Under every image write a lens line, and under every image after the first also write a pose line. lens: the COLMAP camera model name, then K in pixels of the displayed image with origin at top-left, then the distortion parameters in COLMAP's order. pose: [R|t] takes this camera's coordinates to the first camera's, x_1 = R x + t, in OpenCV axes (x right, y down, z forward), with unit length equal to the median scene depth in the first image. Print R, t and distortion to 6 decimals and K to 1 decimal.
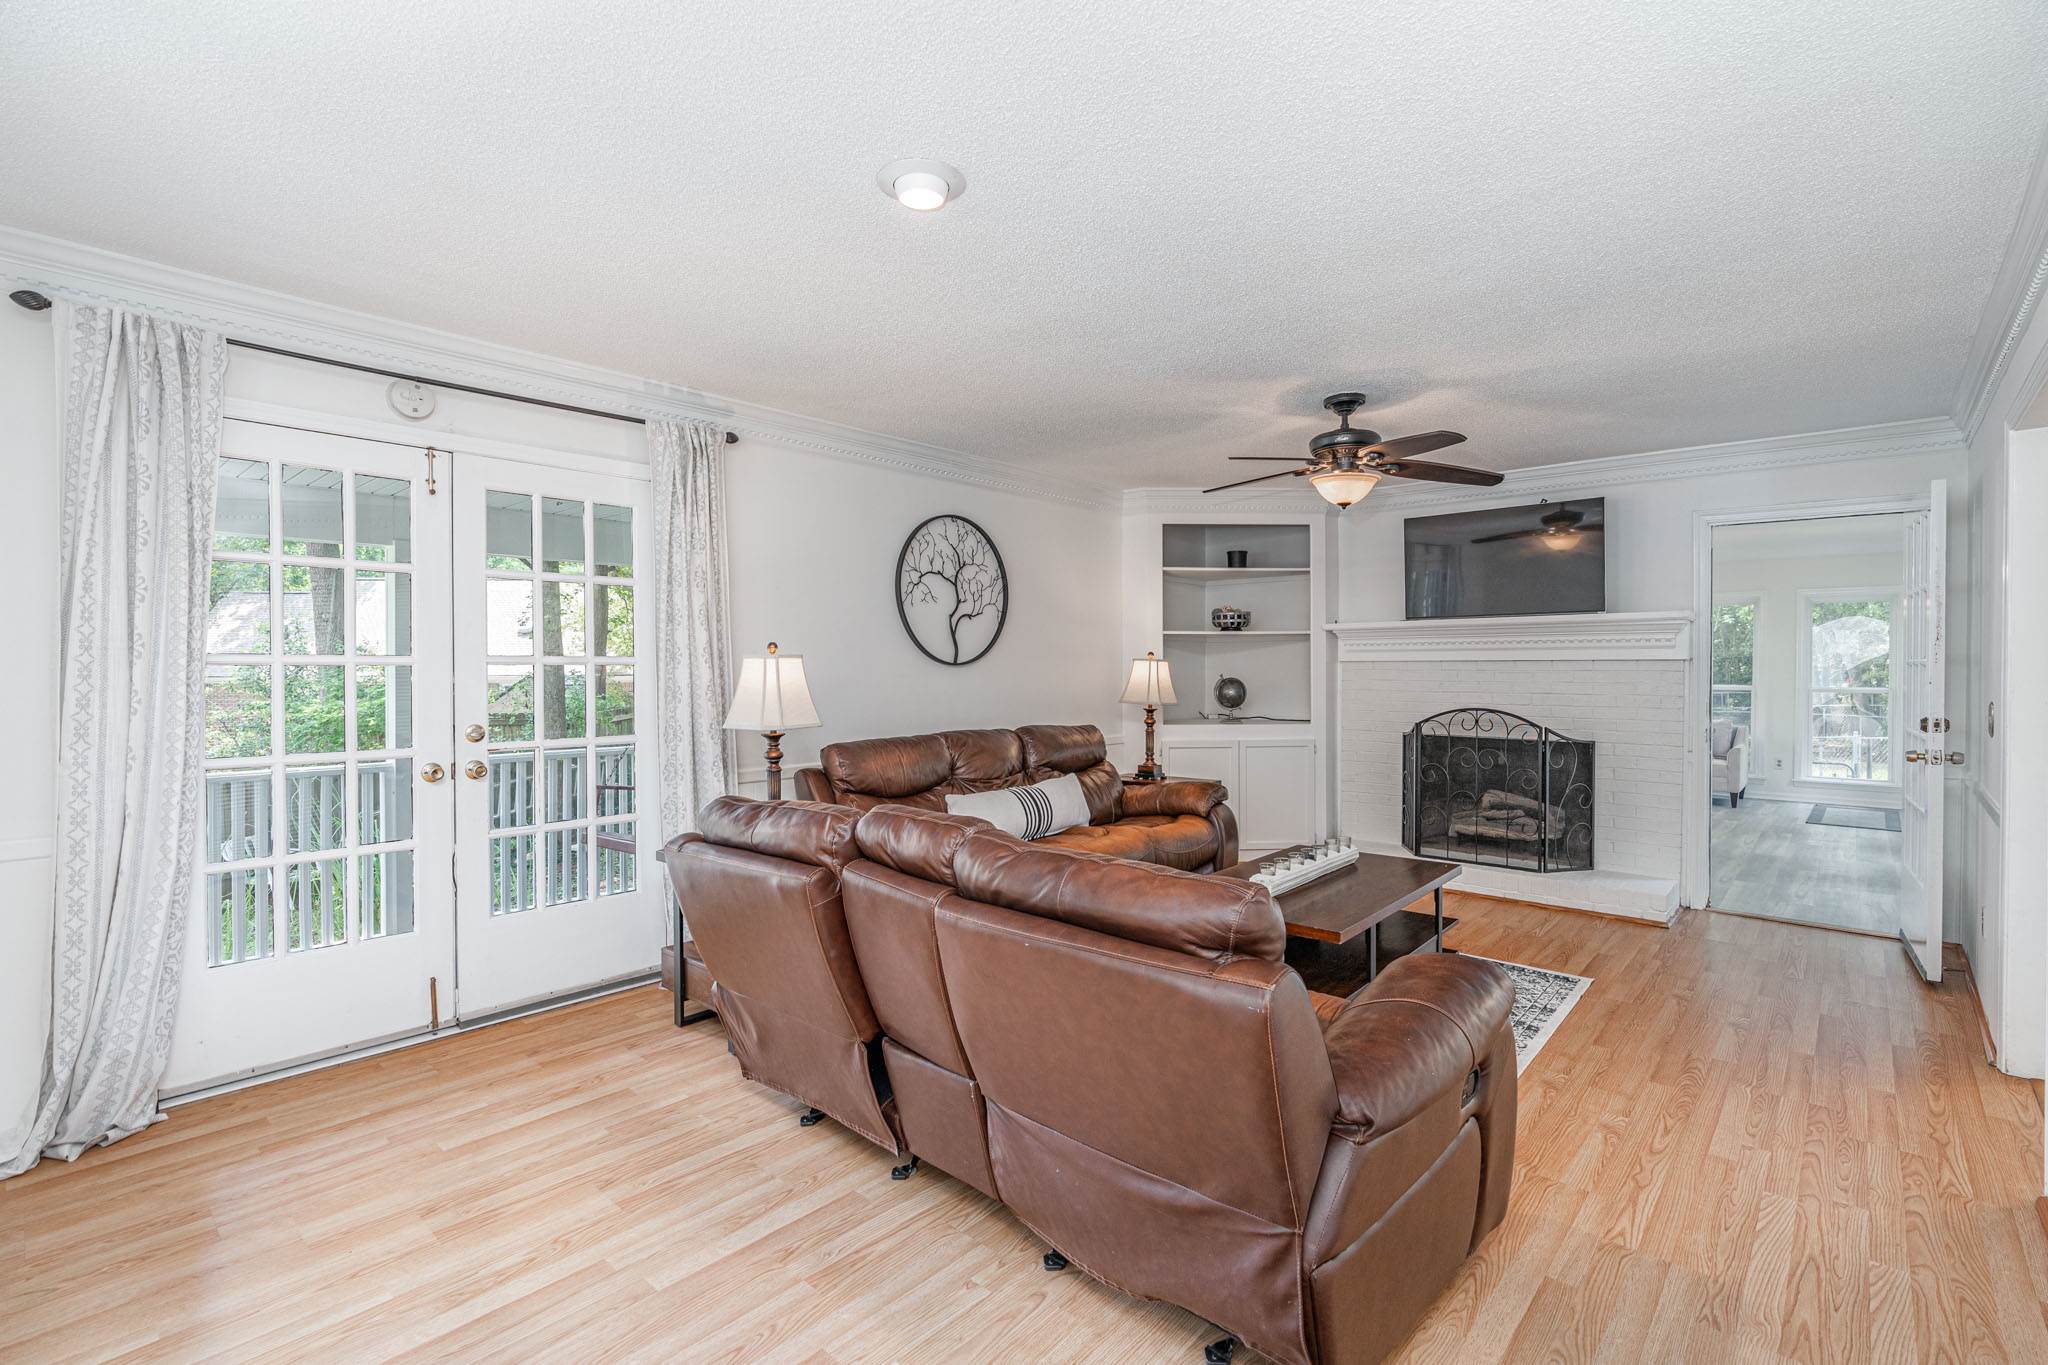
lens RADIAL K [[923.1, 0, 1021.6], [0, 923.1, 666.8], [0, 0, 1]] dist [-0.002339, -0.000014]
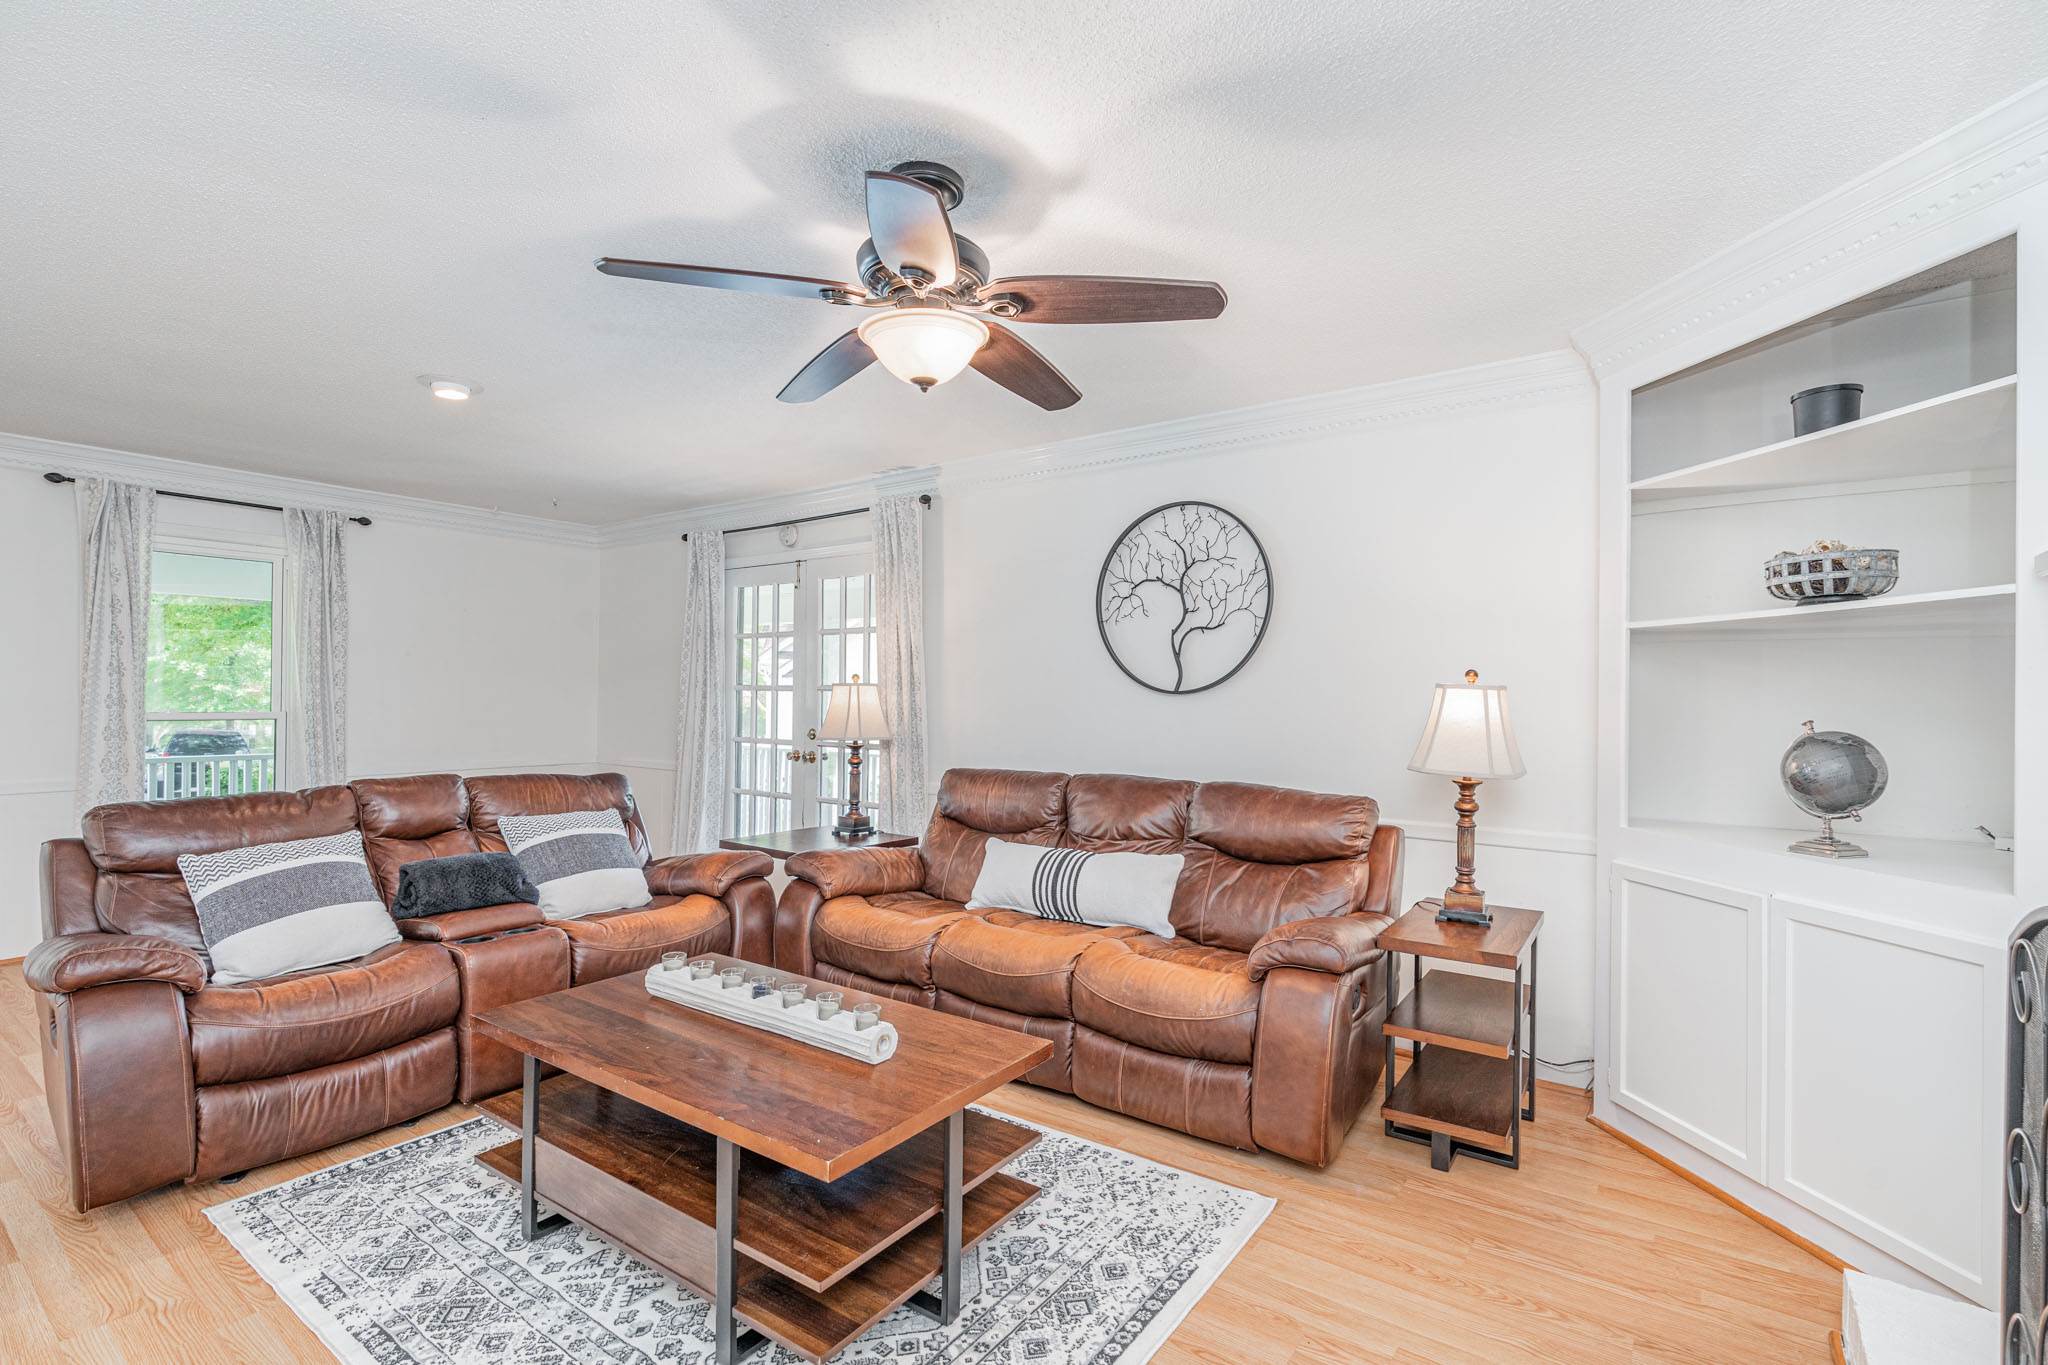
lens RADIAL K [[918.9, 0, 1042.4], [0, 918.9, 689.3], [0, 0, 1]] dist [-0.000067, 0.000805]
pose [[0.124163, -0.001274, -0.992261, 0.662063], [-0.004752, 0.999987, -0.001878, -0.003668], [0.992250, 0.004949, 0.124155, 0.763452]]
